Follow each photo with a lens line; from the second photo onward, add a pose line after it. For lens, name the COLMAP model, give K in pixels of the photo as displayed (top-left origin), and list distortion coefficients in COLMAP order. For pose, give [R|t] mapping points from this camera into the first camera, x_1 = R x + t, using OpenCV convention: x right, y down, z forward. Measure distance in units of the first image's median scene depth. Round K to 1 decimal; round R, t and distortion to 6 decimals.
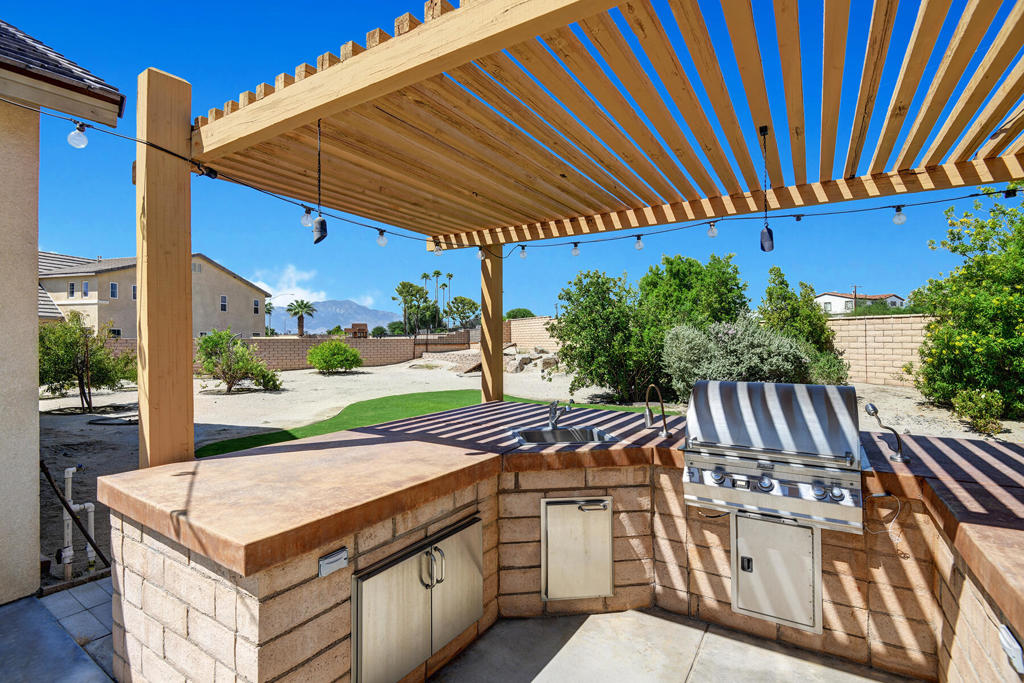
lens RADIAL K [[485.1, 0, 510.1], [0, 485.1, 341.7], [0, 0, 1]] dist [-0.001189, -0.005962]
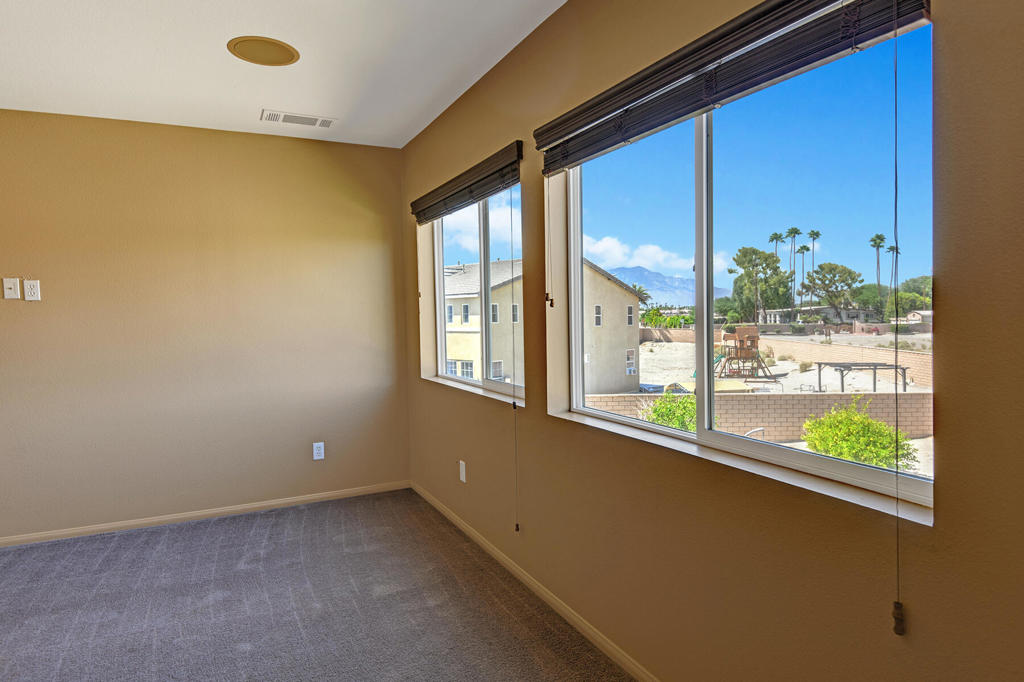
lens RADIAL K [[585.6, 0, 505.7], [0, 585.6, 336.5], [0, 0, 1]] dist [0.003669, -0.000701]
pose [[0.857336, 0.018971, -0.514407, -0.128056], [0.001829, 0.999202, 0.039898, -0.044456], [0.514754, -0.035146, 0.856617, 0.076388]]
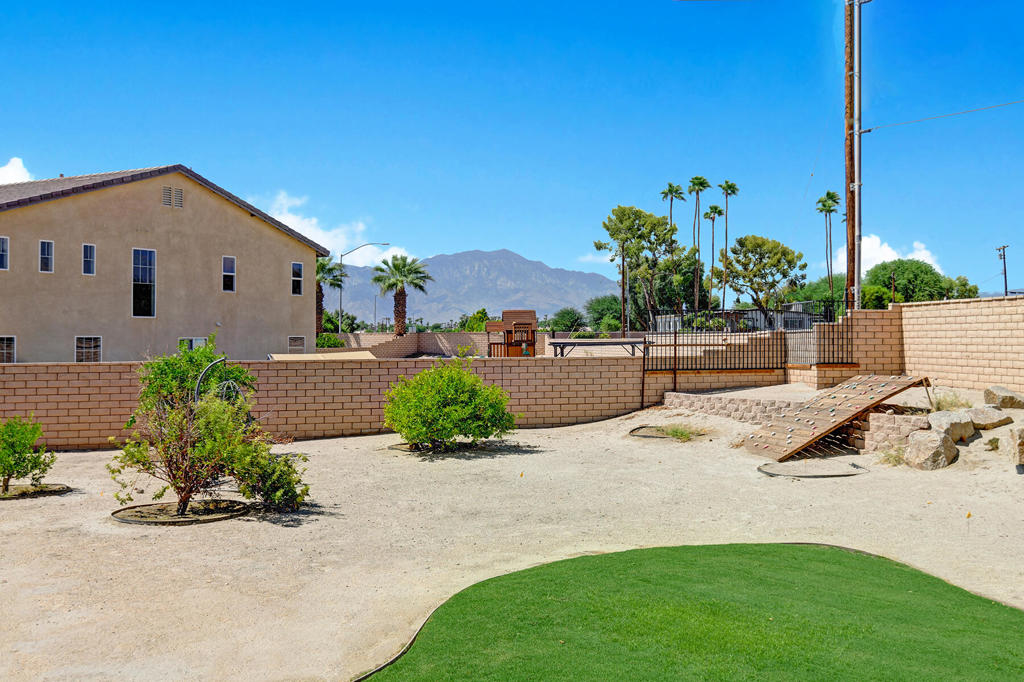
lens RADIAL K [[1082.8, 0, 520.2], [0, 1082.8, 341.8], [0, 0, 1]] dist [0.081013, 0.000000]
pose [[0.952260, 0.001661, -0.305285, -0.011747], [-0.000066, 0.999986, 0.005233, -0.011824], [0.305289, -0.004963, 0.952247, 0.064636]]
